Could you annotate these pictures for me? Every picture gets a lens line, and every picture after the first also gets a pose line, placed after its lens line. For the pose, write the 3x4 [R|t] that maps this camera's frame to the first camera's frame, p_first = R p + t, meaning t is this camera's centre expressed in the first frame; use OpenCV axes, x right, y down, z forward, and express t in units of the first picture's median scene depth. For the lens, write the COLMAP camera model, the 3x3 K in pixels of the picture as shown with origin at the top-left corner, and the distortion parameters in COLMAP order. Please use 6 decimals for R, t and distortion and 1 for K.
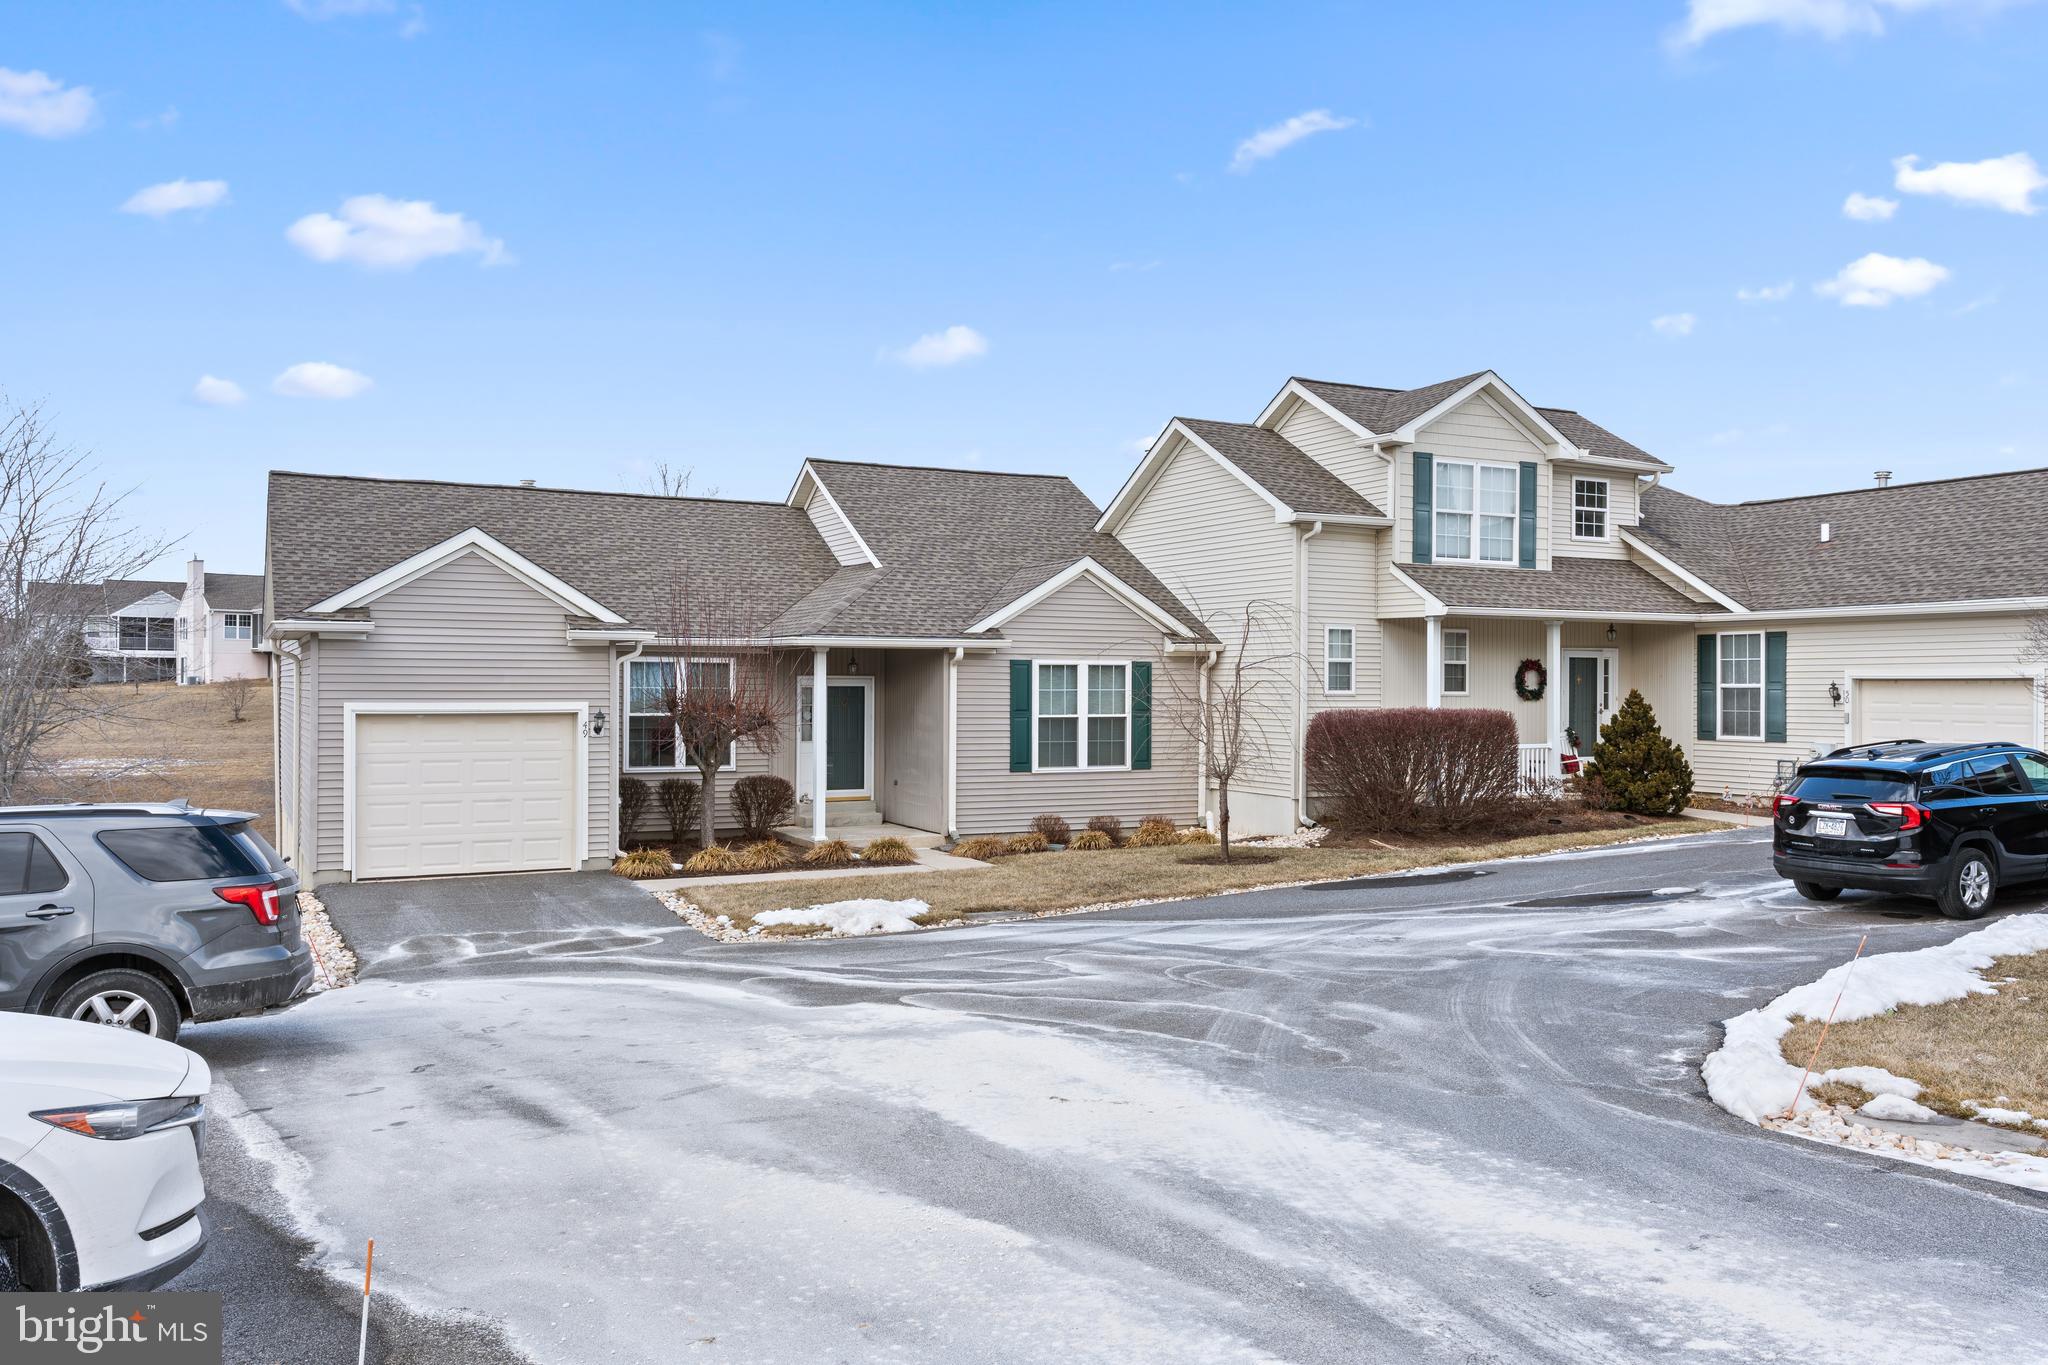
lens RADIAL K [[1652.9, 0, 1025.6], [0, 1652.9, 682.9], [0, 0, 1]] dist [0.000551, -0.000290]
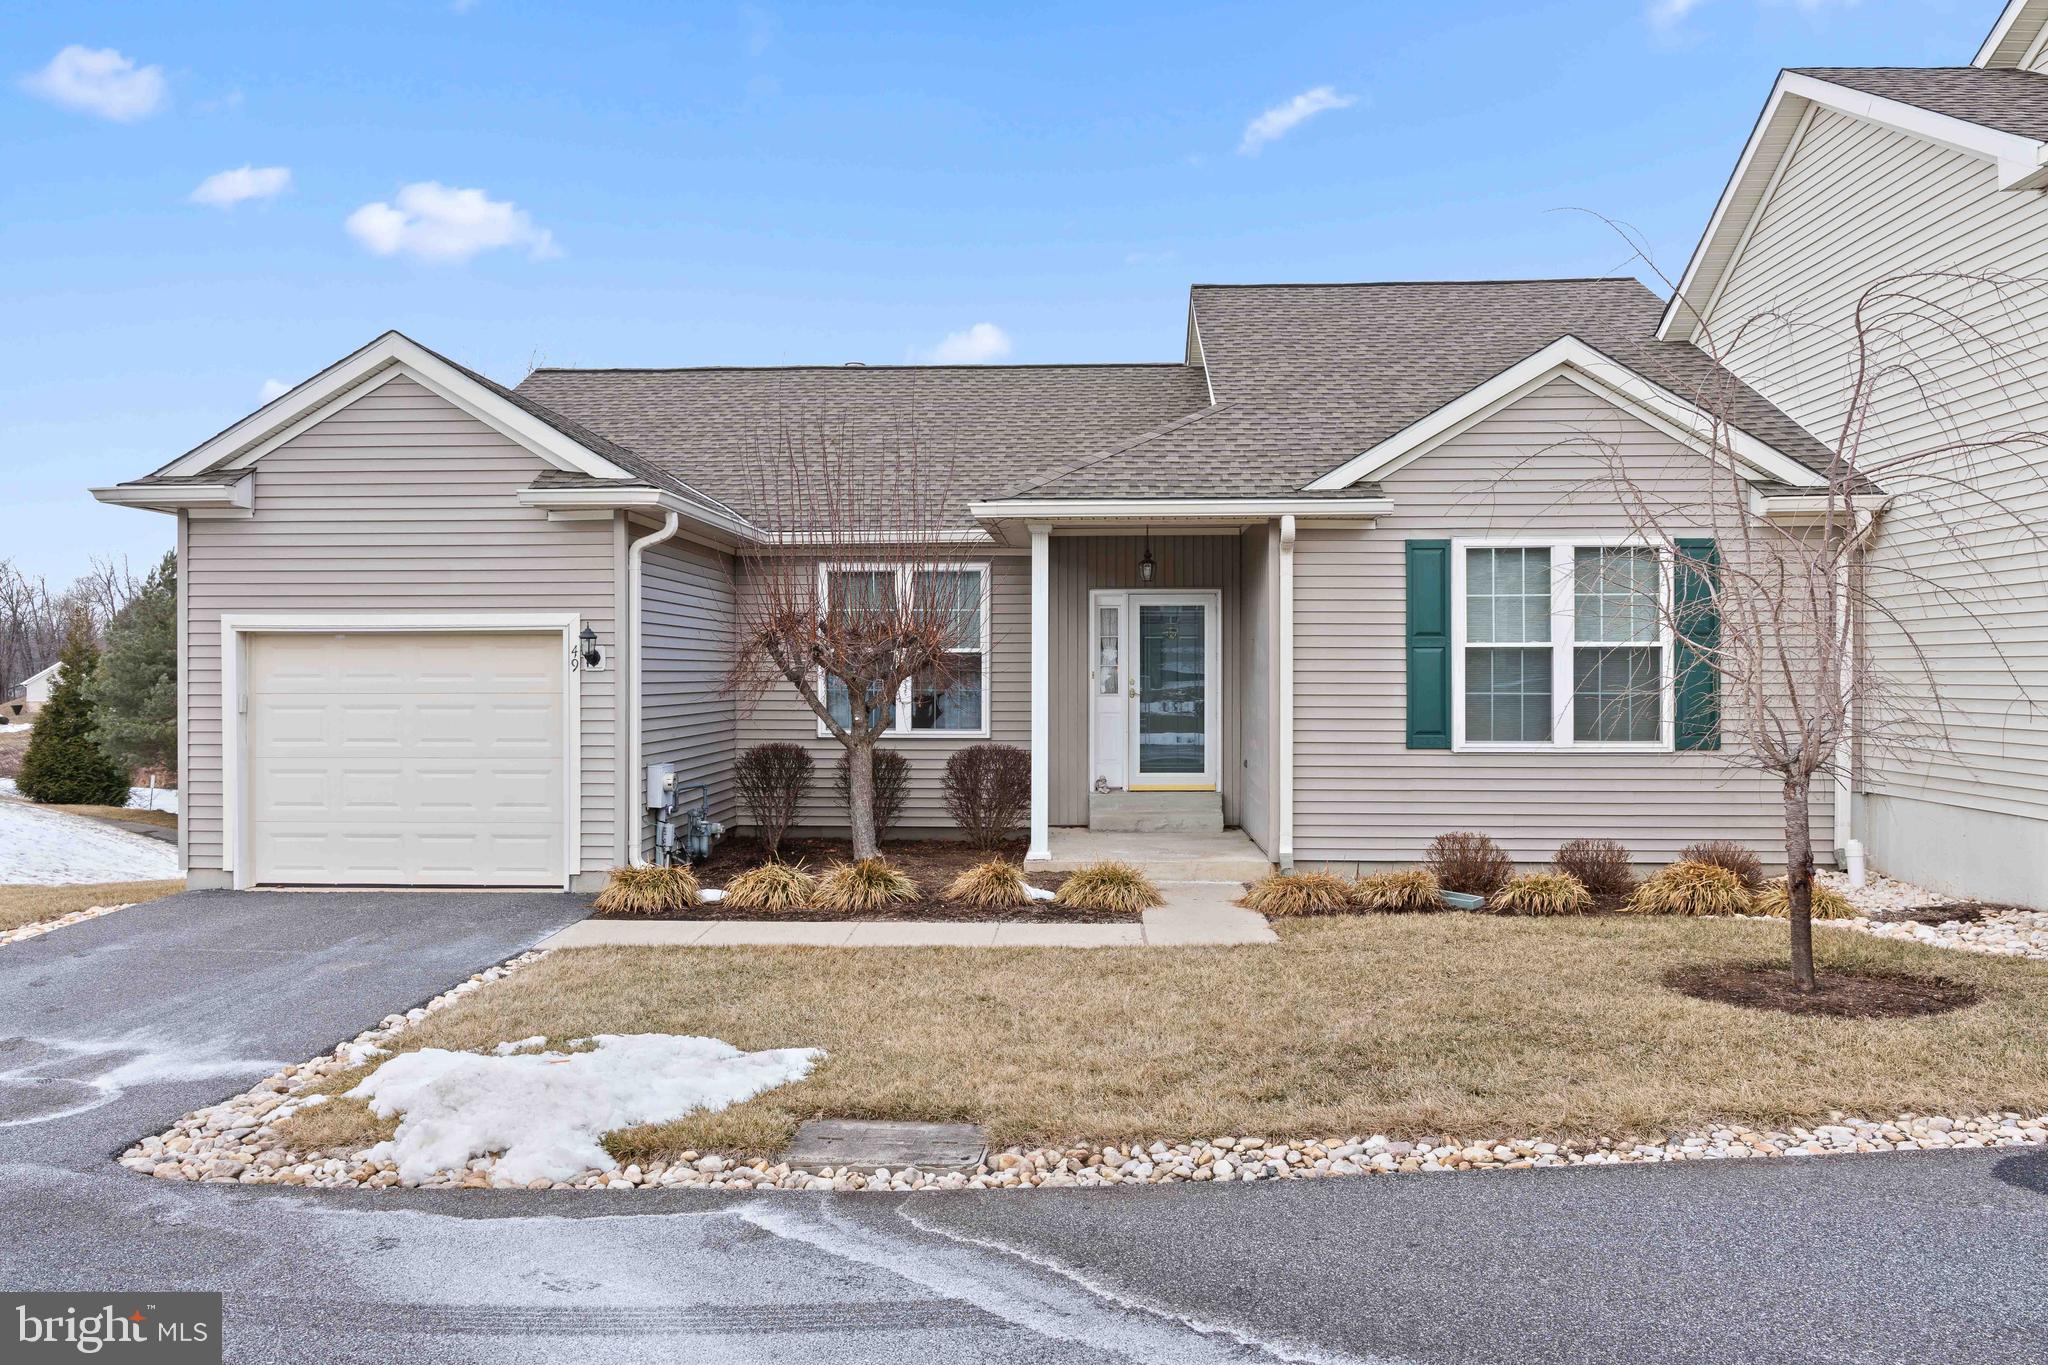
lens RADIAL K [[1374.2, 0, 1028.4], [0, 1374.2, 672.4], [0, 0, 1]] dist [-0.004983, -0.000273]
pose [[0.861134, -0.006716, -0.508334, 0.111126], [0.003567, 0.999968, -0.007168, 0.031779], [0.508366, 0.004359, 0.861130, 0.551692]]
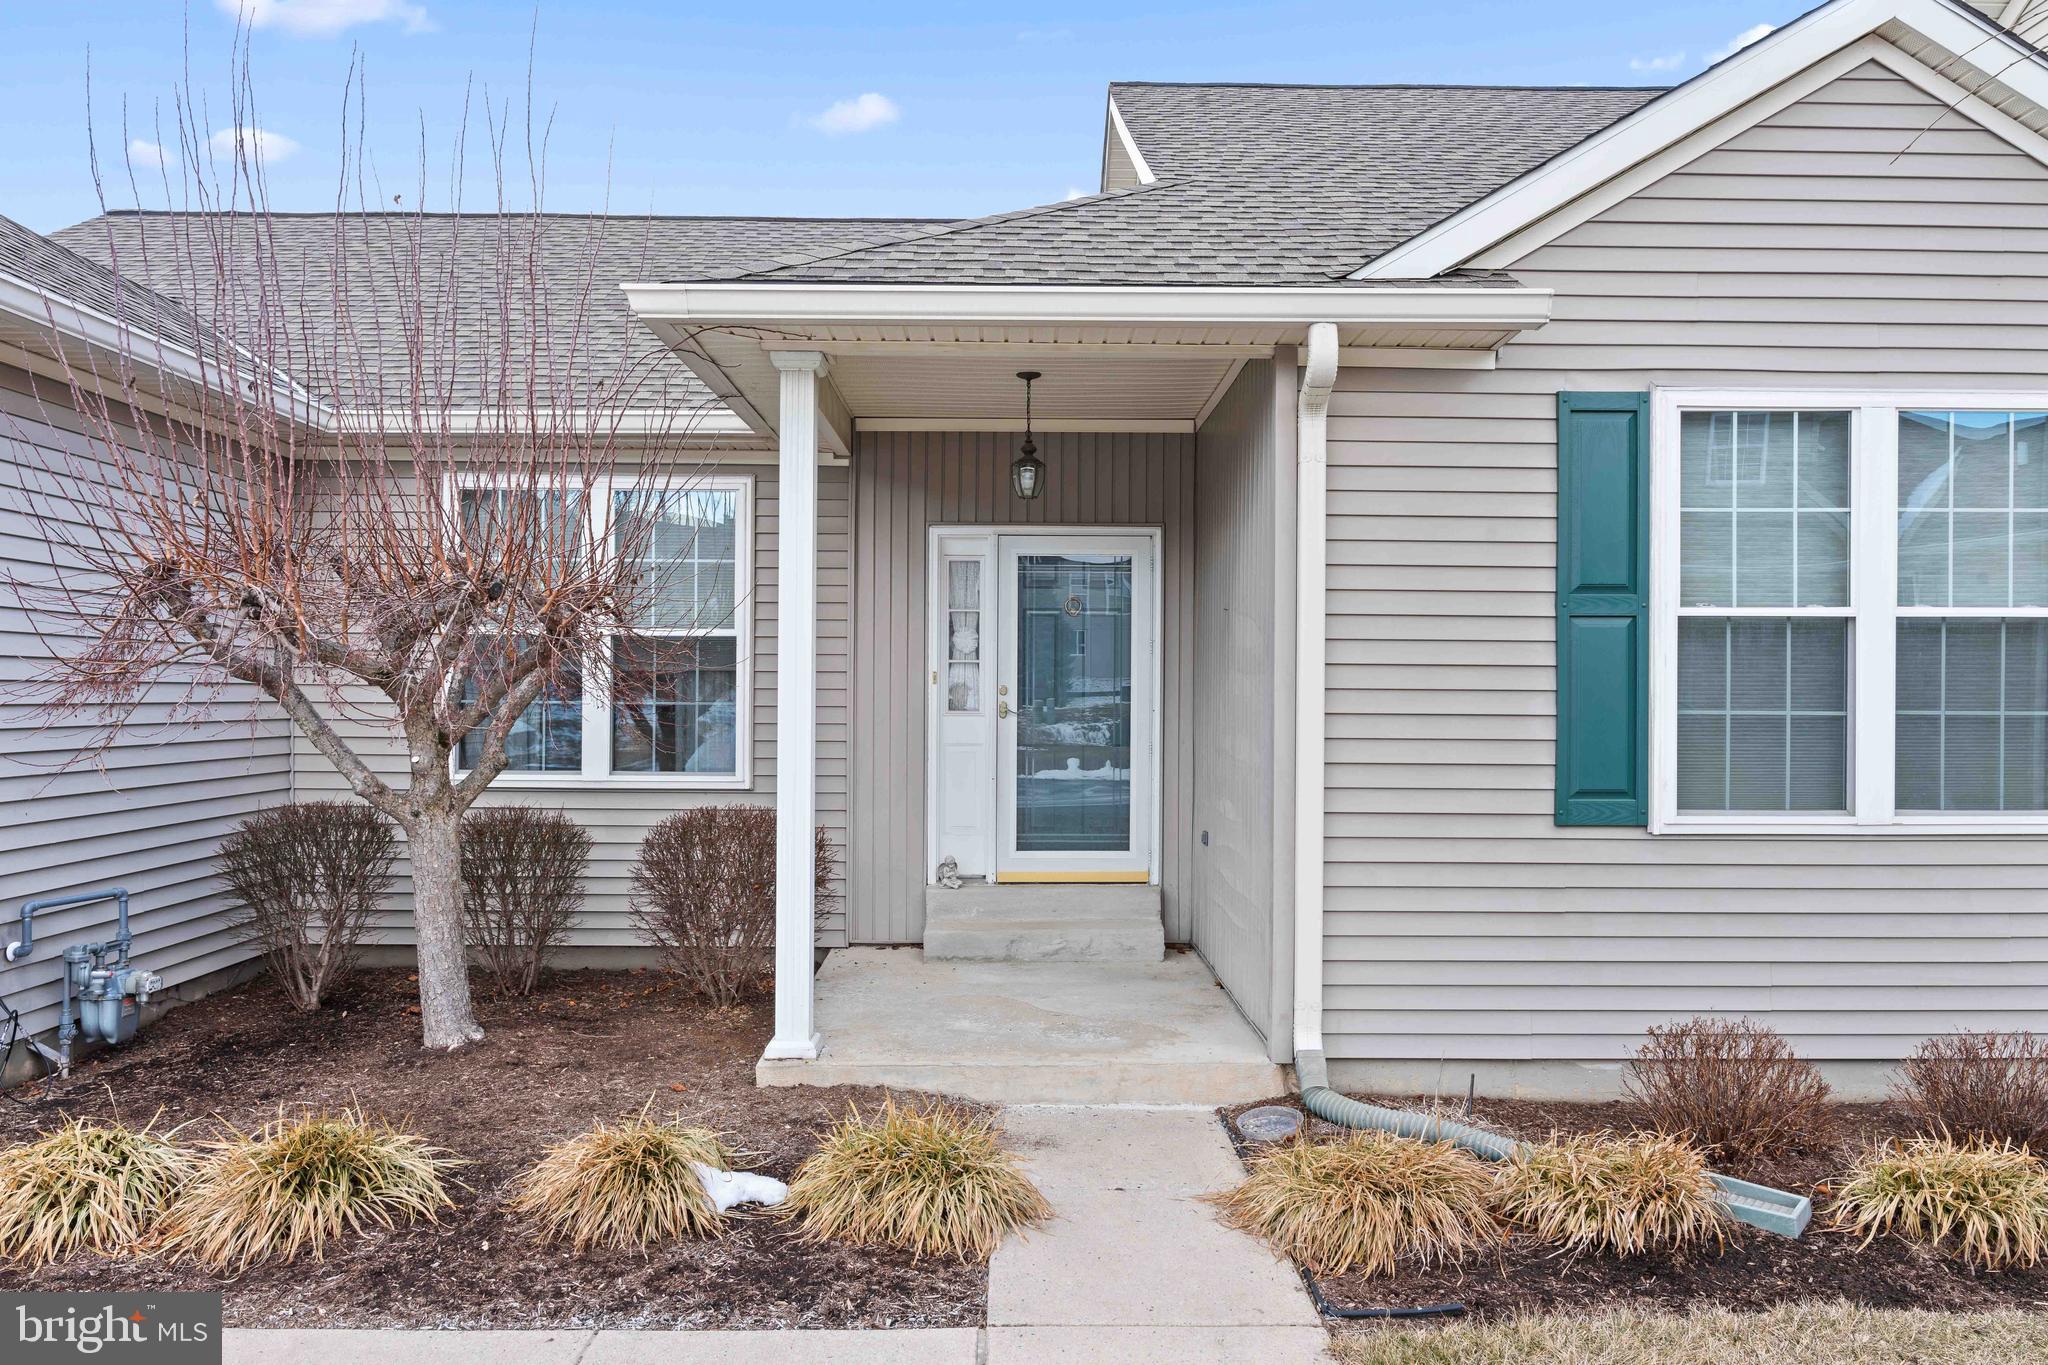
lens RADIAL K [[1374.2, 0, 1033.4], [0, 1374.2, 699.3], [0, 0, 1]] dist [-0.004983, -0.000273]
pose [[0.895328, 0.000611, -0.445406, 0.013166], [-0.001744, 0.999996, -0.002134, 0.034550], [0.445403, 0.002687, 0.895326, 0.768018]]
